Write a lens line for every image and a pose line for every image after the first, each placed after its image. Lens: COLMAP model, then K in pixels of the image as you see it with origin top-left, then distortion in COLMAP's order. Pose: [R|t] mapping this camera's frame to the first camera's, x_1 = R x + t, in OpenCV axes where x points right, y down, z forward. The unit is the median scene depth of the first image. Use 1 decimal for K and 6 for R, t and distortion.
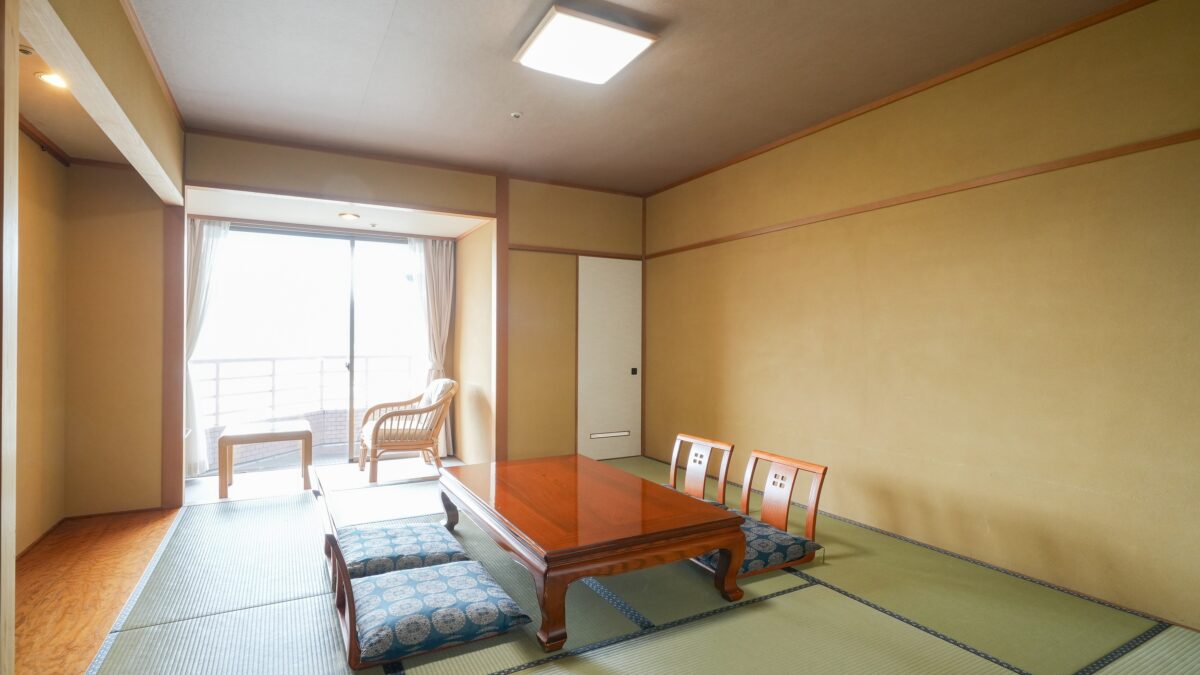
lens RADIAL K [[594.7, 0, 605.6], [0, 594.7, 336.2], [0, 0, 1]] dist [0.000432, 0.000366]
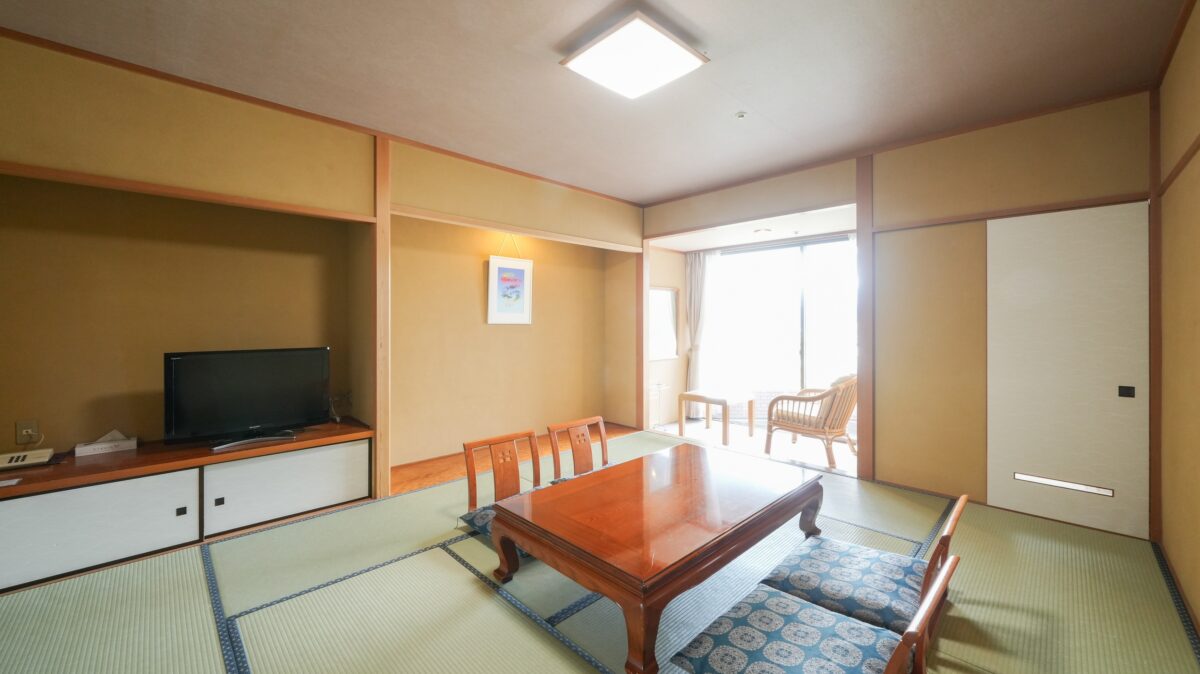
lens RADIAL K [[455.9, 0, 586.4], [0, 455.9, 316.6], [0, 0, 1]] dist [-0.000753, -0.000011]
pose [[0.255472, -0.013528, -0.966722, 0.366852], [0.016644, 0.999815, -0.009593, -0.021099], [0.966673, -0.013639, 0.255650, 0.383954]]
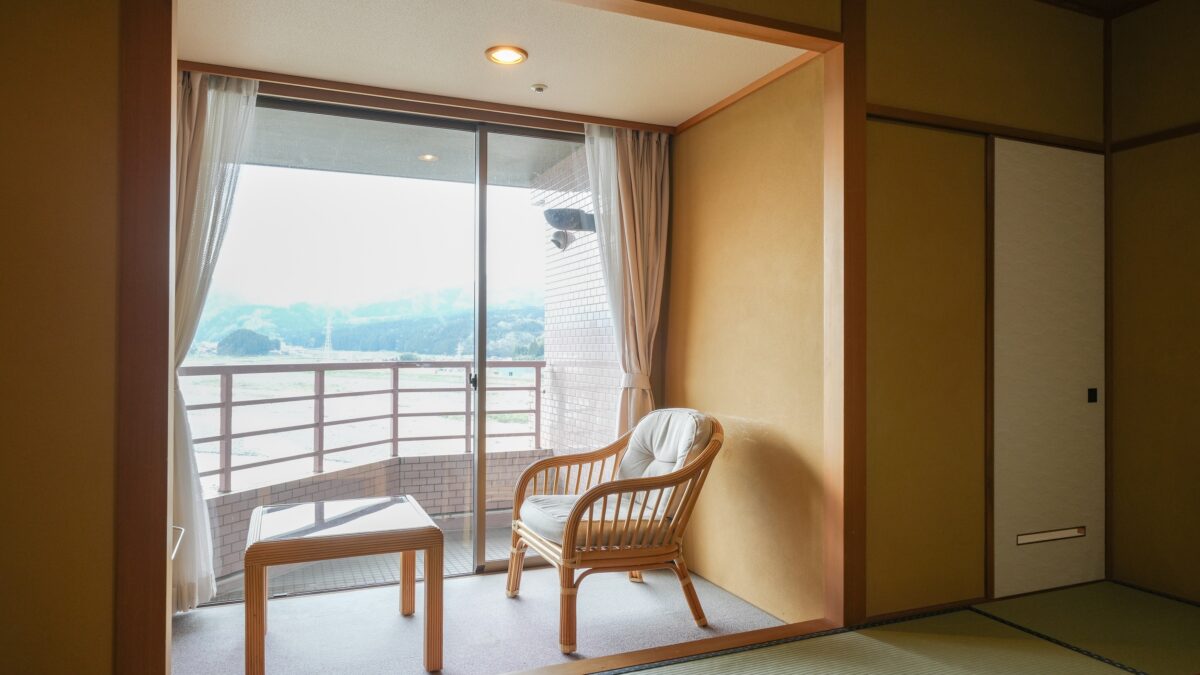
lens RADIAL K [[754.2, 0, 599.0], [0, 754.2, 342.6], [0, 0, 1]] dist [-0.001599, -0.000886]
pose [[0.995027, -0.000595, -0.099602, -0.285329], [0.000428, 0.999998, -0.001701, 0.020096], [0.099603, 0.001650, 0.995026, 0.403968]]
